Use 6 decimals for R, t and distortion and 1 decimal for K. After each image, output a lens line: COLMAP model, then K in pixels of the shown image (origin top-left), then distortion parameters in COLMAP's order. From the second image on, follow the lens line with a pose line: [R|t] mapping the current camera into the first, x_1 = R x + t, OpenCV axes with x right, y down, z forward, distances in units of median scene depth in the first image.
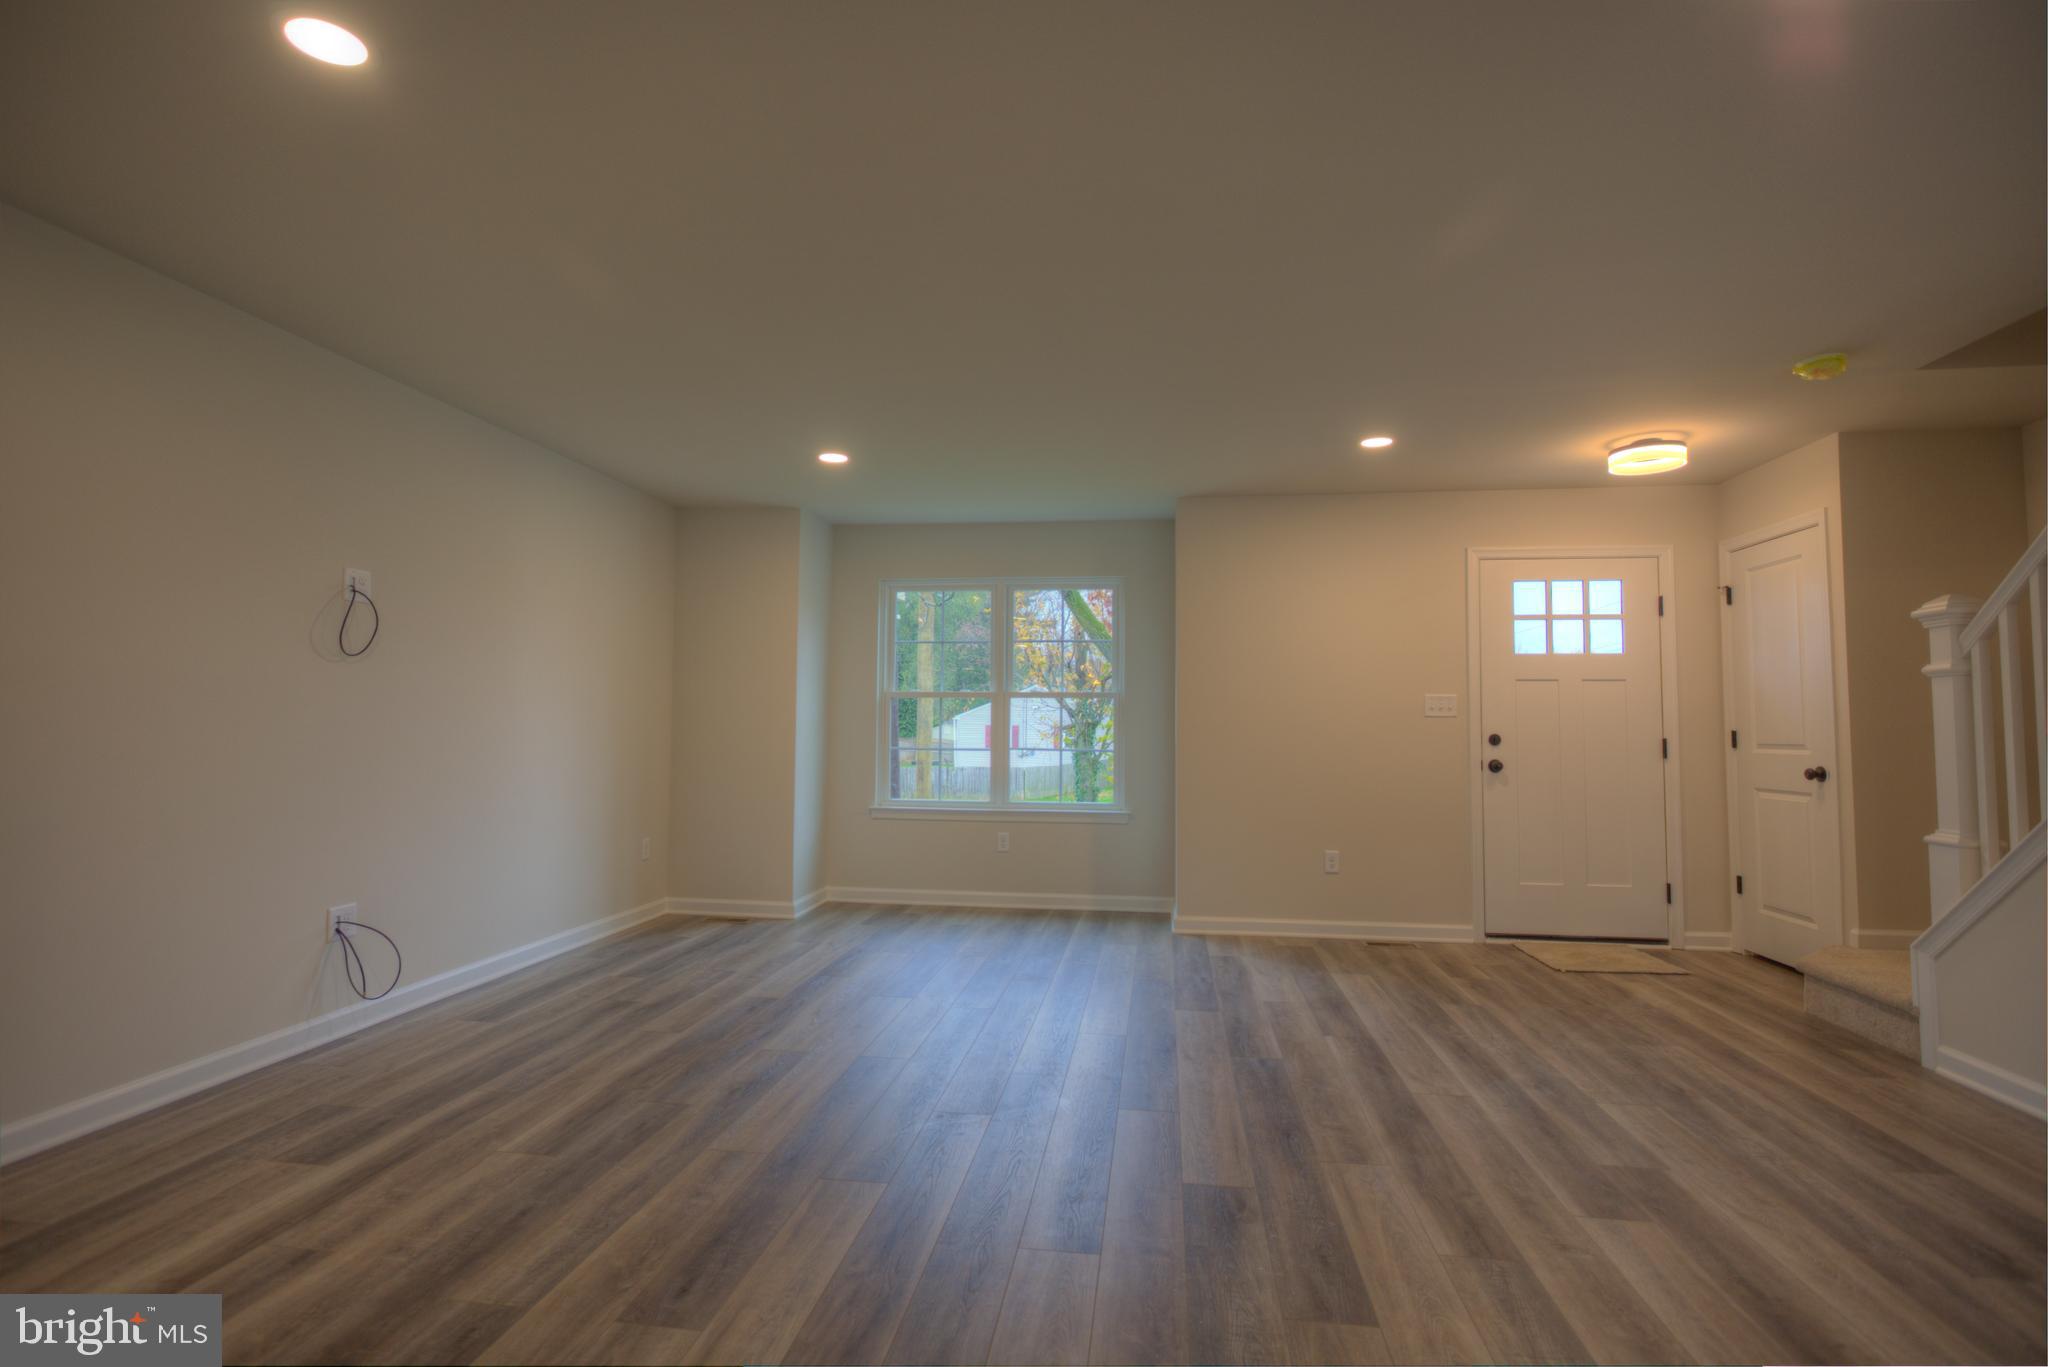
lens RADIAL K [[991.7, 0, 1019.7], [0, 991.7, 673.0], [0, 0, 1]] dist [0.000976, -0.000042]
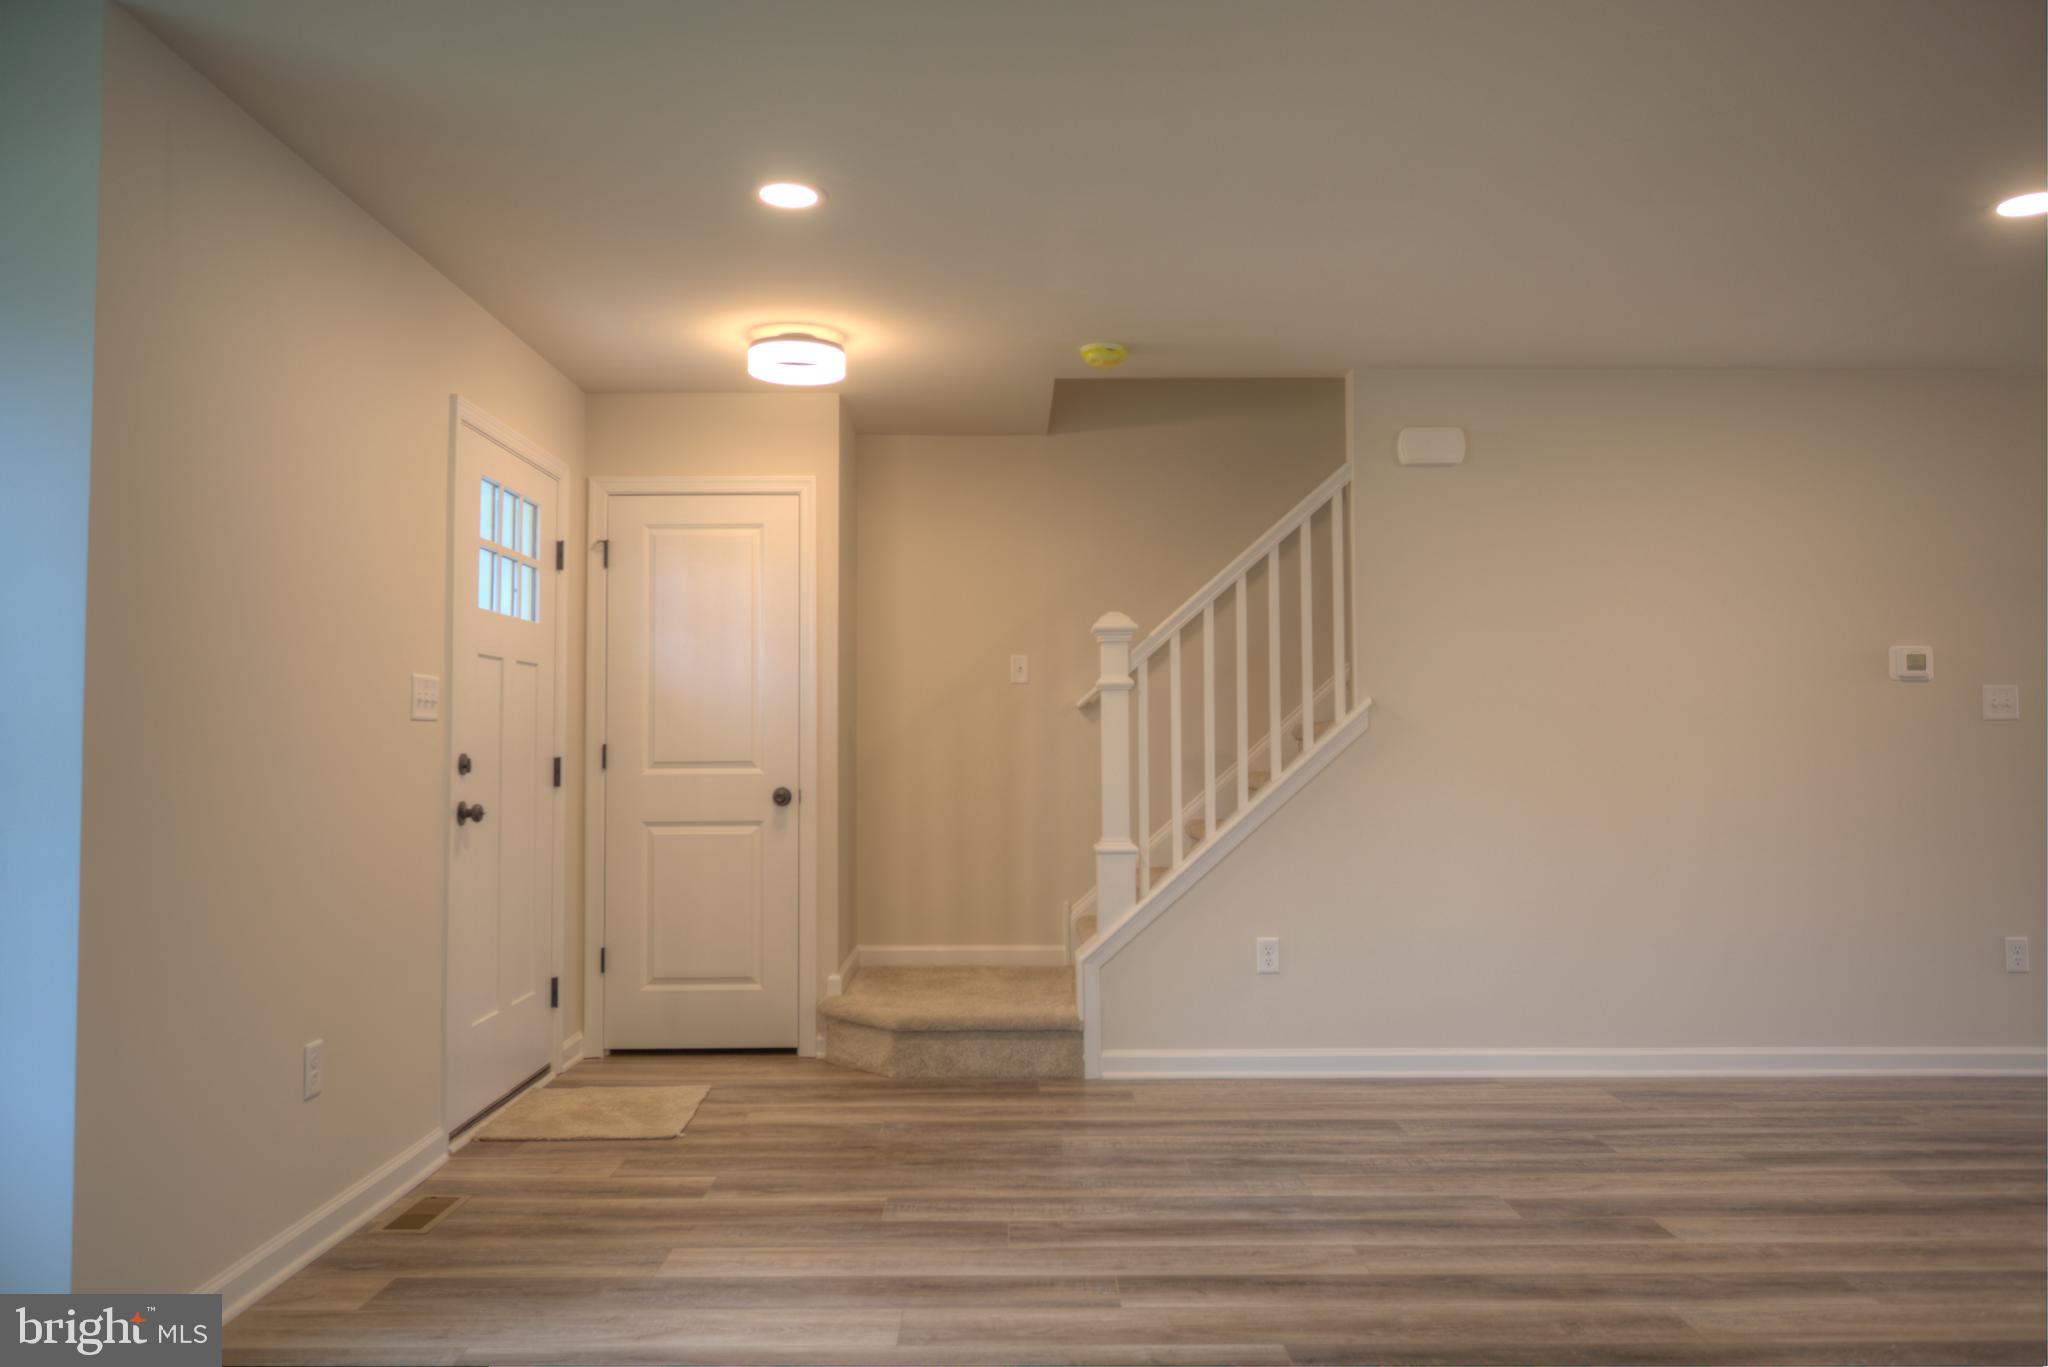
lens RADIAL K [[1425.1, 0, 1024.0], [0, 1425.1, 683.5], [0, 0, 1]] dist [-0.007517, -0.006616]
pose [[-0.141420, 0.036252, 0.989286, -0.535177], [-0.052691, 0.997637, -0.044091, 0.068594], [-0.988546, -0.058362, -0.139176, 1.338324]]
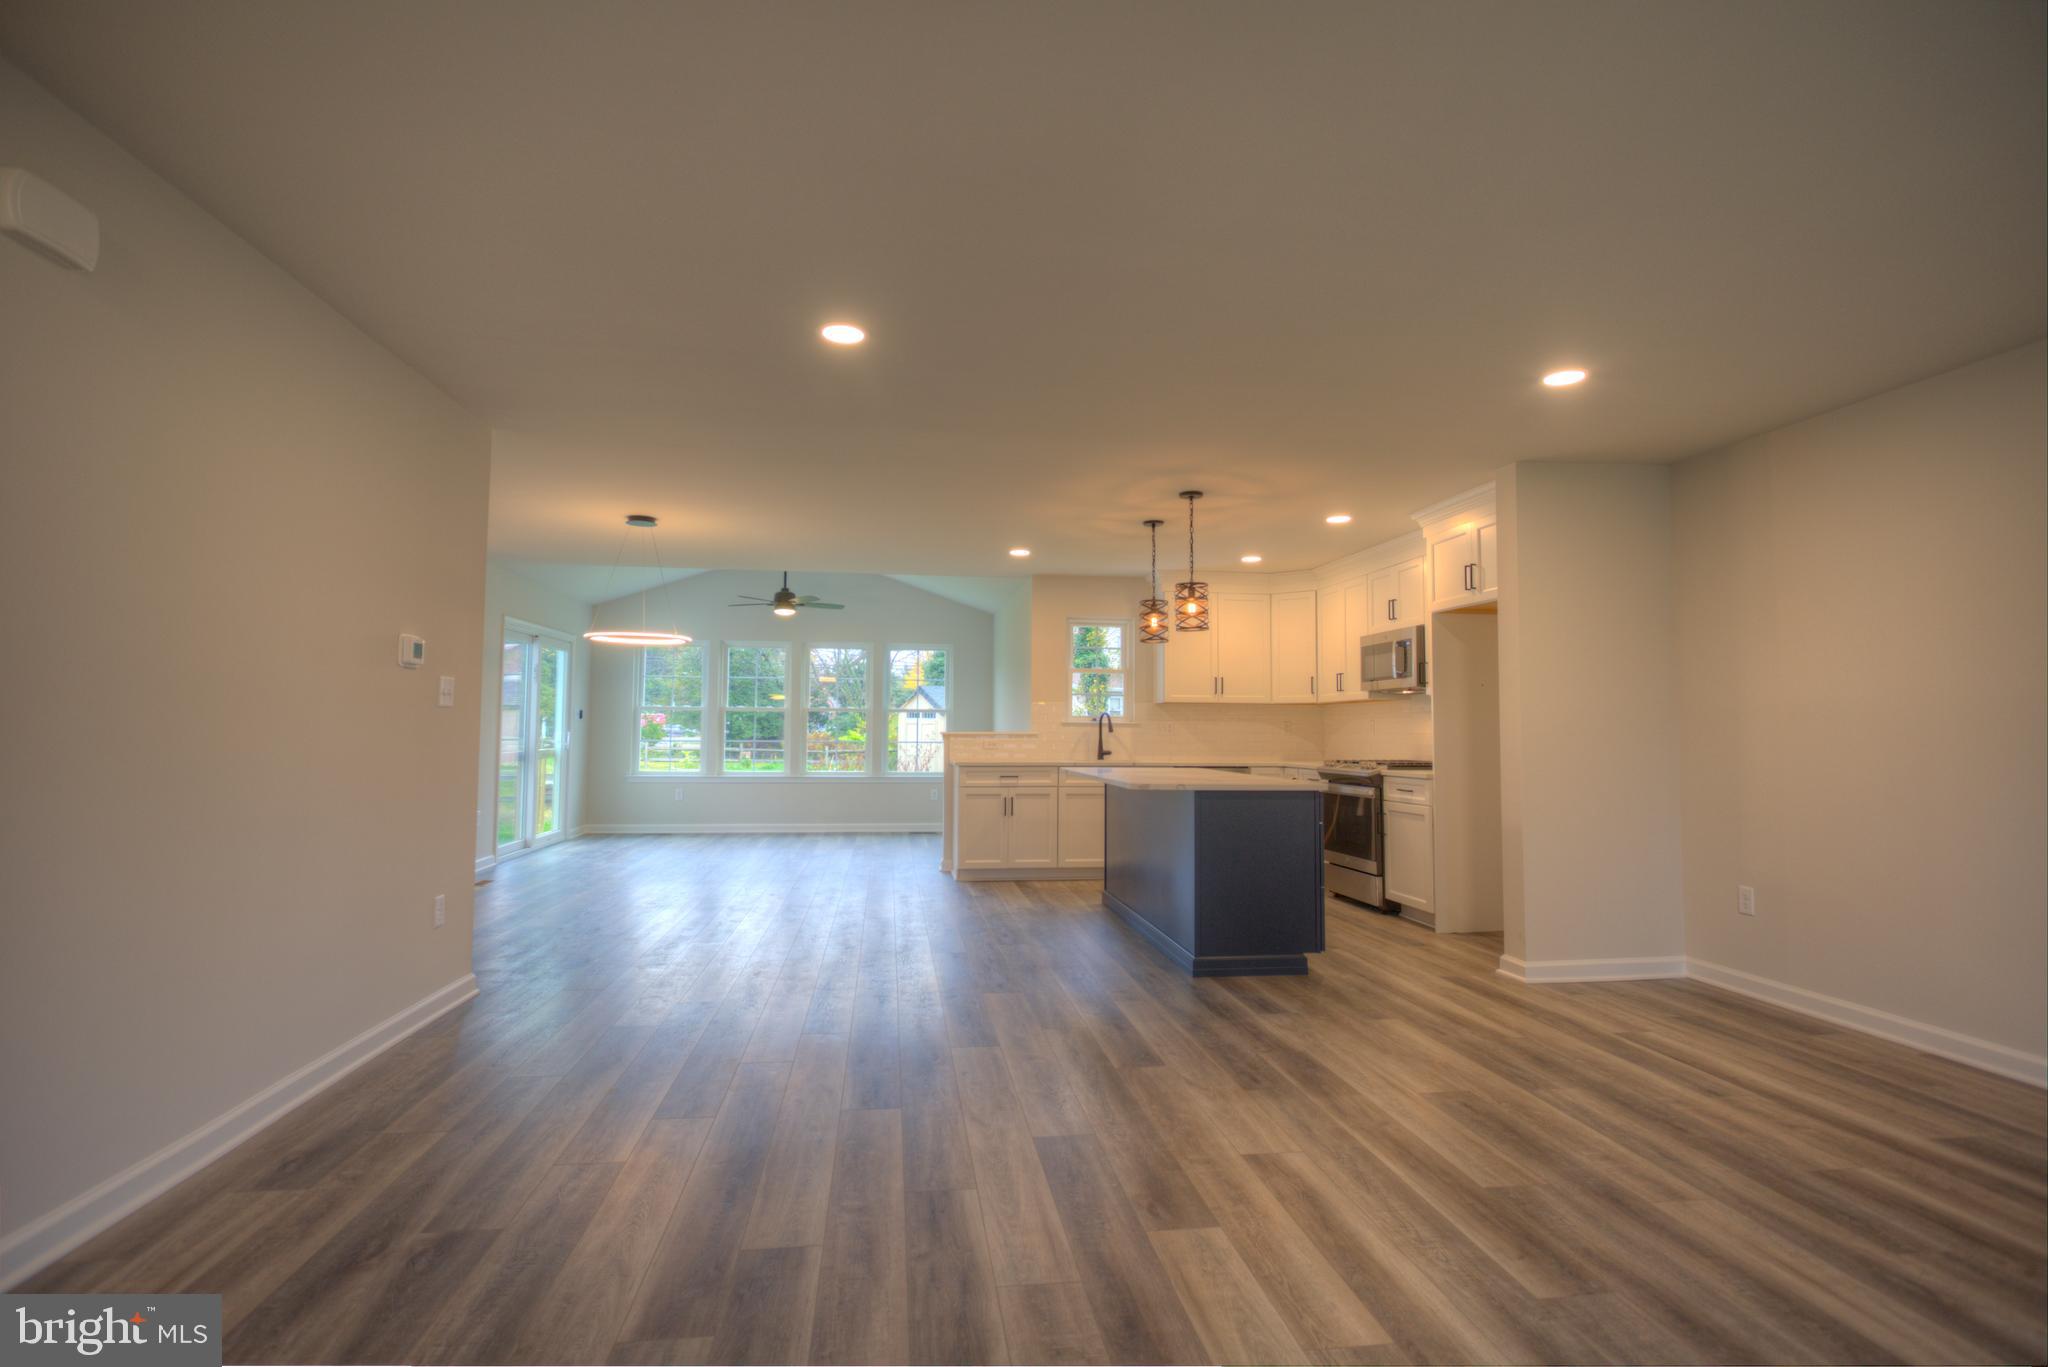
lens RADIAL K [[991.7, 0, 1019.7], [0, 991.7, 673.0], [0, 0, 1]] dist [0.000976, -0.000042]
pose [[-0.963051, -0.030439, -0.267592, 0.463607], [-0.000280, 0.993705, -0.112030, 0.080450], [0.269318, -0.107816, -0.956997, 1.442786]]
